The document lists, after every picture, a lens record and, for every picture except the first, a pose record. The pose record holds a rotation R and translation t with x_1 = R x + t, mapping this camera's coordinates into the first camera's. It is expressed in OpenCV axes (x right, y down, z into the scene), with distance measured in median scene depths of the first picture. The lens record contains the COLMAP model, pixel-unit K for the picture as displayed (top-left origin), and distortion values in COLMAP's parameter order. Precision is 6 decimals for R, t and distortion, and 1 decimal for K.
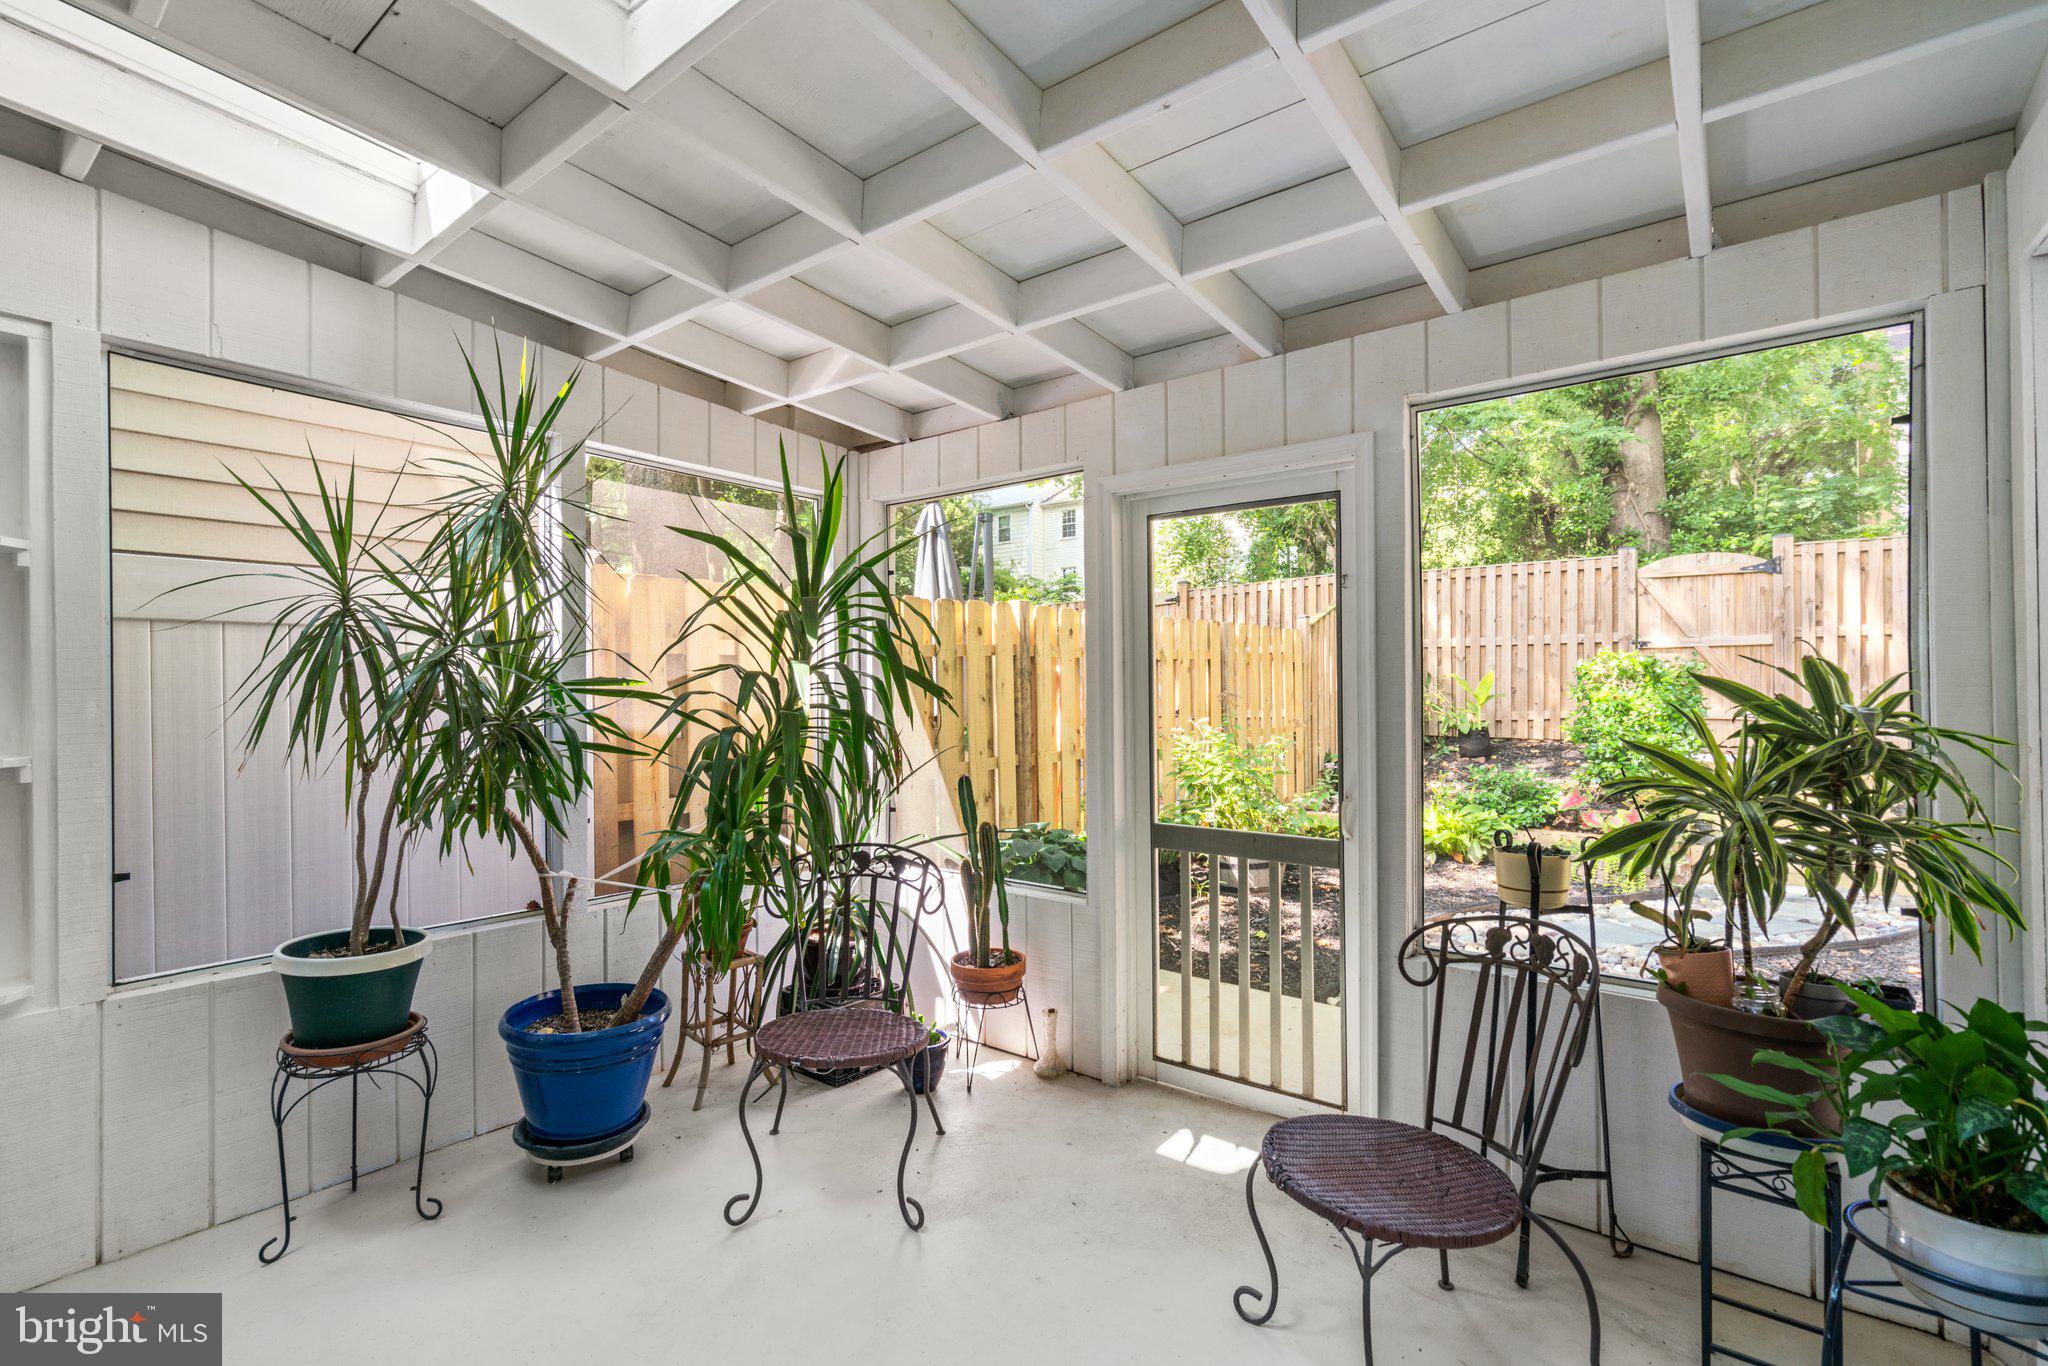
lens RADIAL K [[926.3, 0, 1024.0], [0, 926.3, 683.0], [0, 0, 1]] dist [-0.003695, 0.000712]
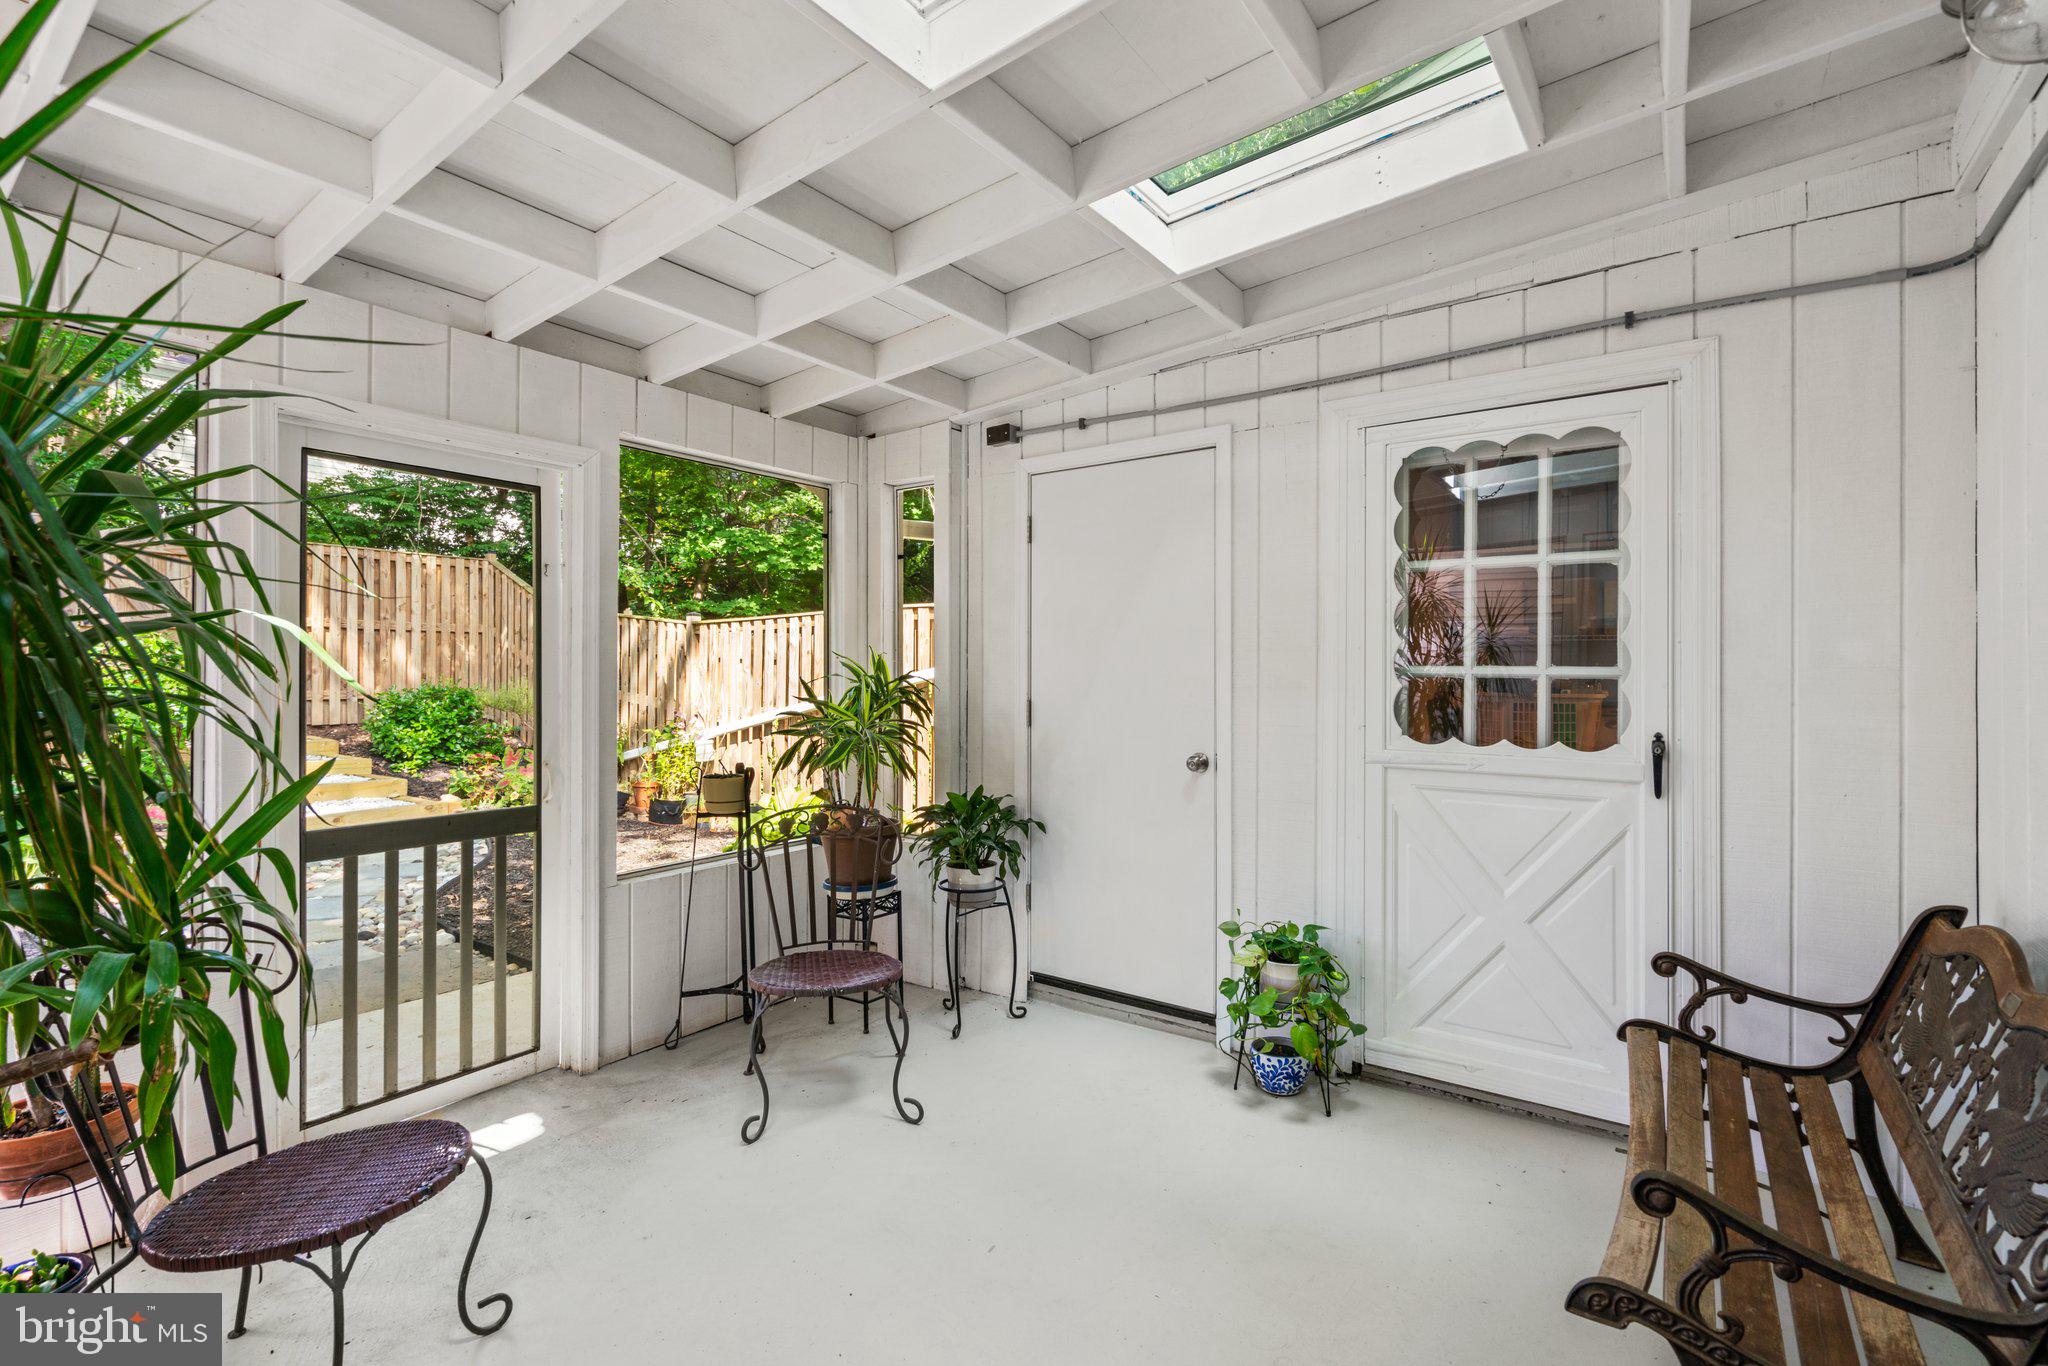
lens RADIAL K [[926.3, 0, 1024.0], [0, 926.3, 683.0], [0, 0, 1]] dist [-0.003695, 0.000712]
pose [[-0.046036, -0.000458, 0.998940, -0.819081], [-0.002701, 0.999996, 0.000334, 0.023818], [-0.998936, -0.002683, -0.046037, 0.502028]]
